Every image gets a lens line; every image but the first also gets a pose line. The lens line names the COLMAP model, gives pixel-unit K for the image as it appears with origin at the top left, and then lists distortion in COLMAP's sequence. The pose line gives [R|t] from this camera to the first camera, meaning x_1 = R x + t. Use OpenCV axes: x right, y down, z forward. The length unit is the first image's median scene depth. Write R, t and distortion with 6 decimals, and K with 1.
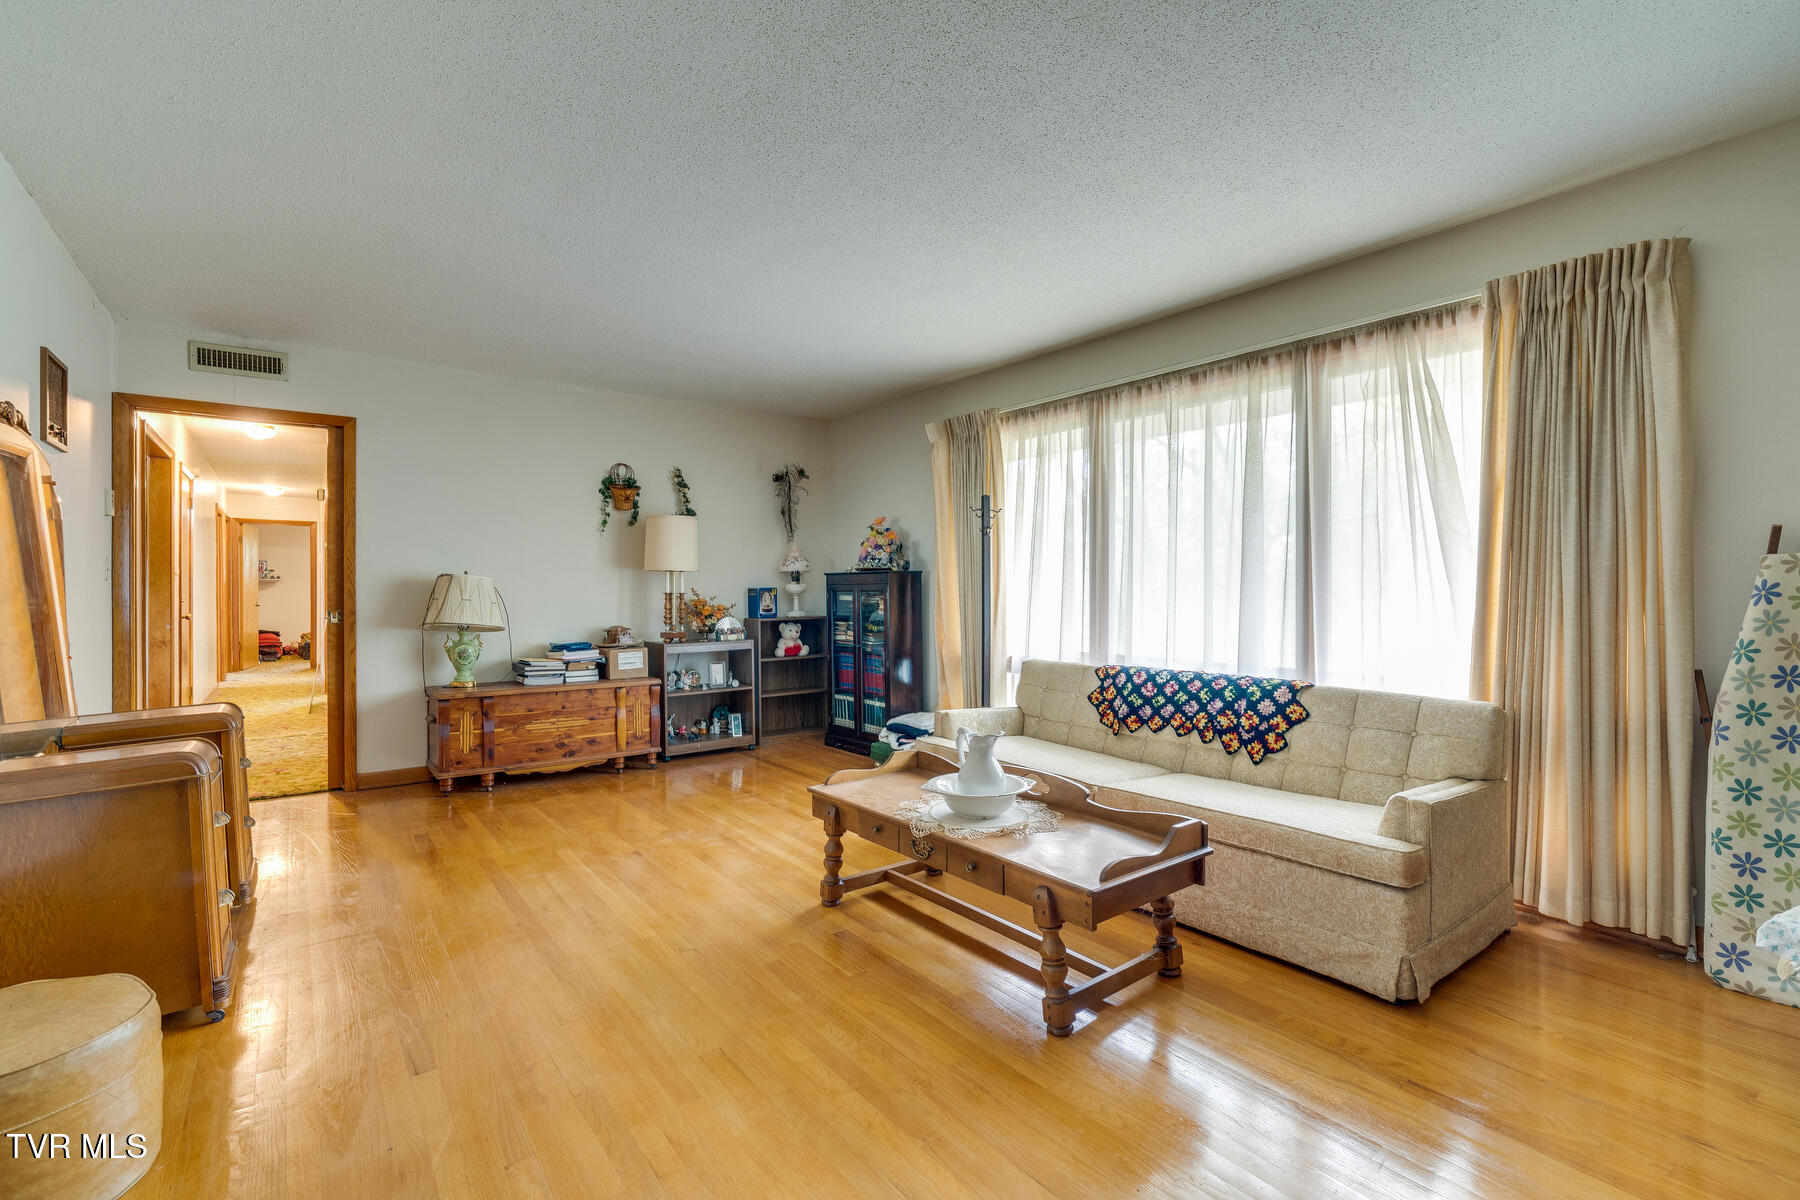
lens RADIAL K [[819.4, 0, 897.3], [0, 819.4, 596.8], [0, 0, 1]] dist [-0.008921, 0.000569]
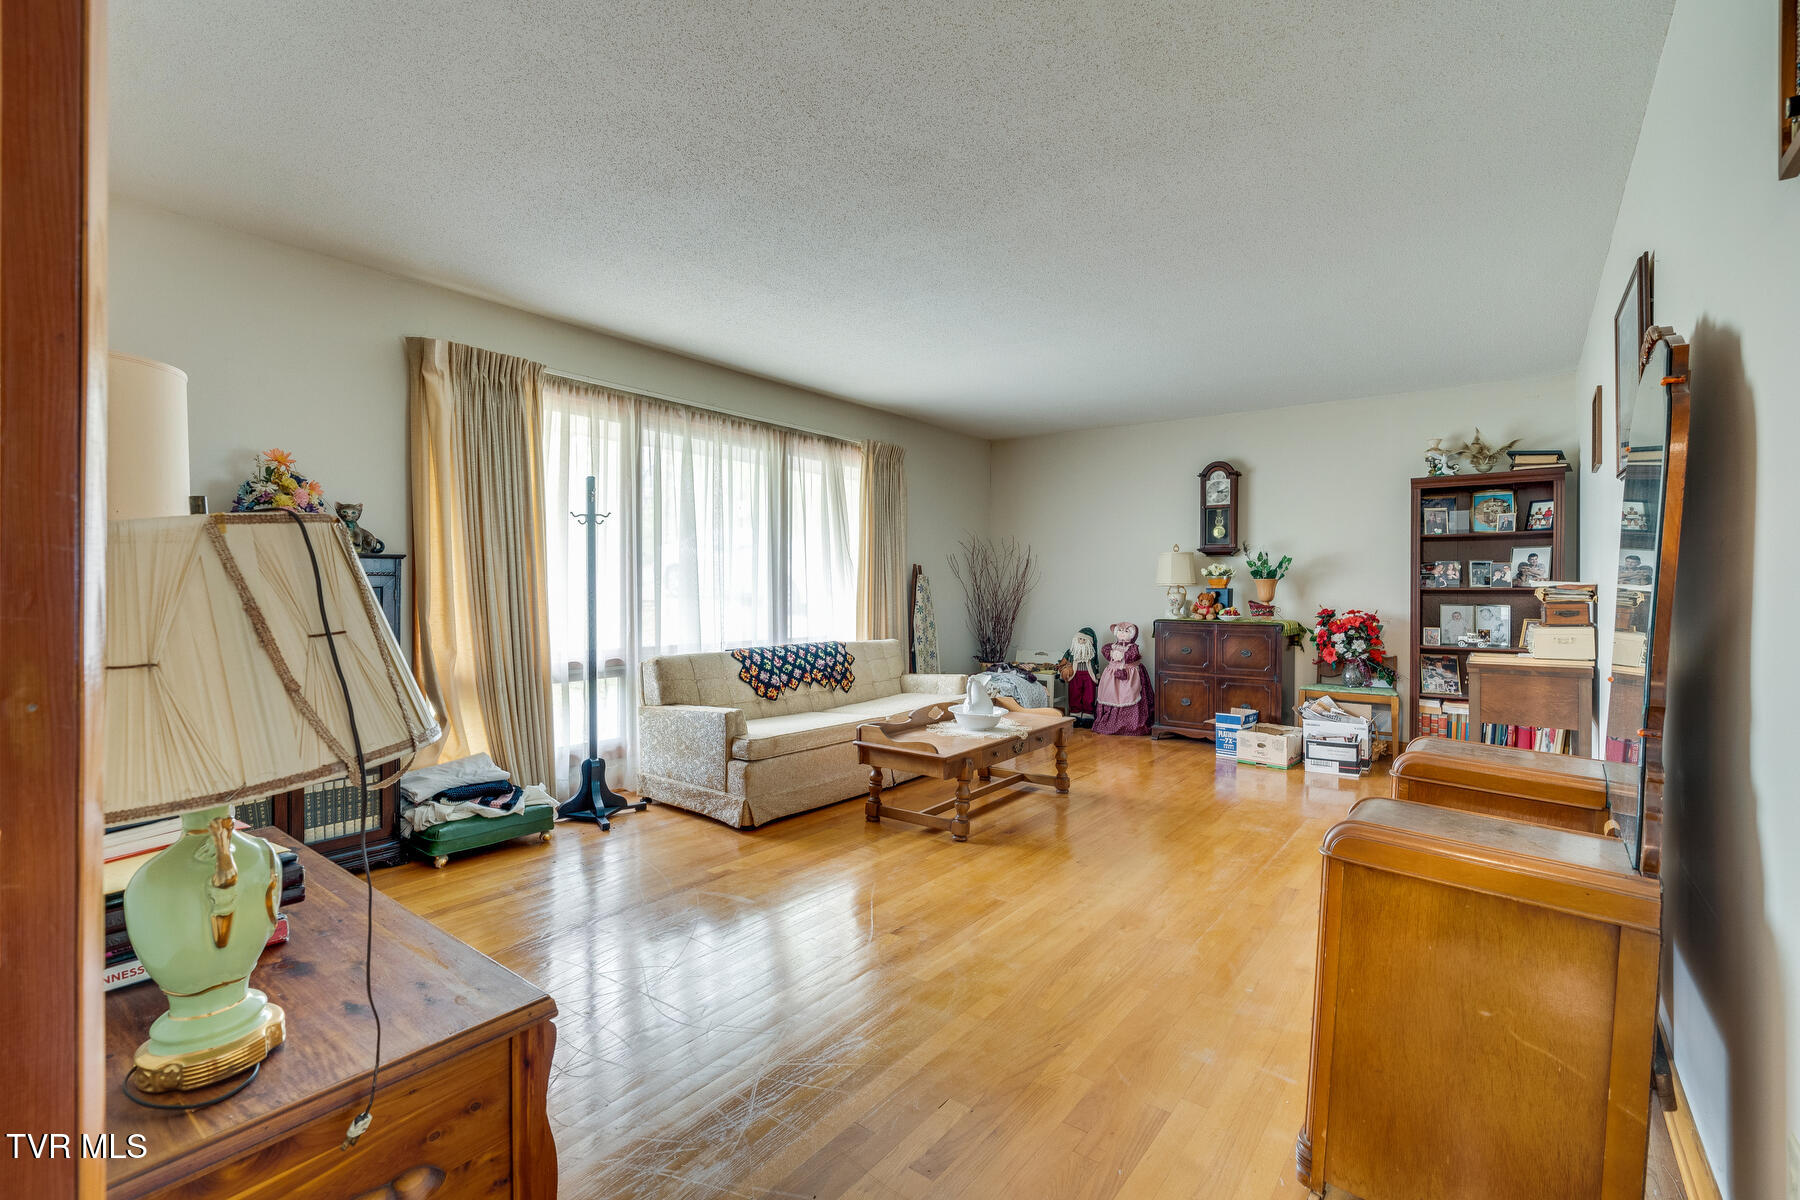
lens RADIAL K [[819.4, 0, 896.8], [0, 819.4, 601.1], [0, 0, 1]] dist [-0.008921, 0.000569]
pose [[-0.274425, -0.003060, 0.961604, -1.003577], [0.020630, 0.999746, 0.009069, 0.008055], [-0.961387, 0.022327, -0.274292, 1.165077]]
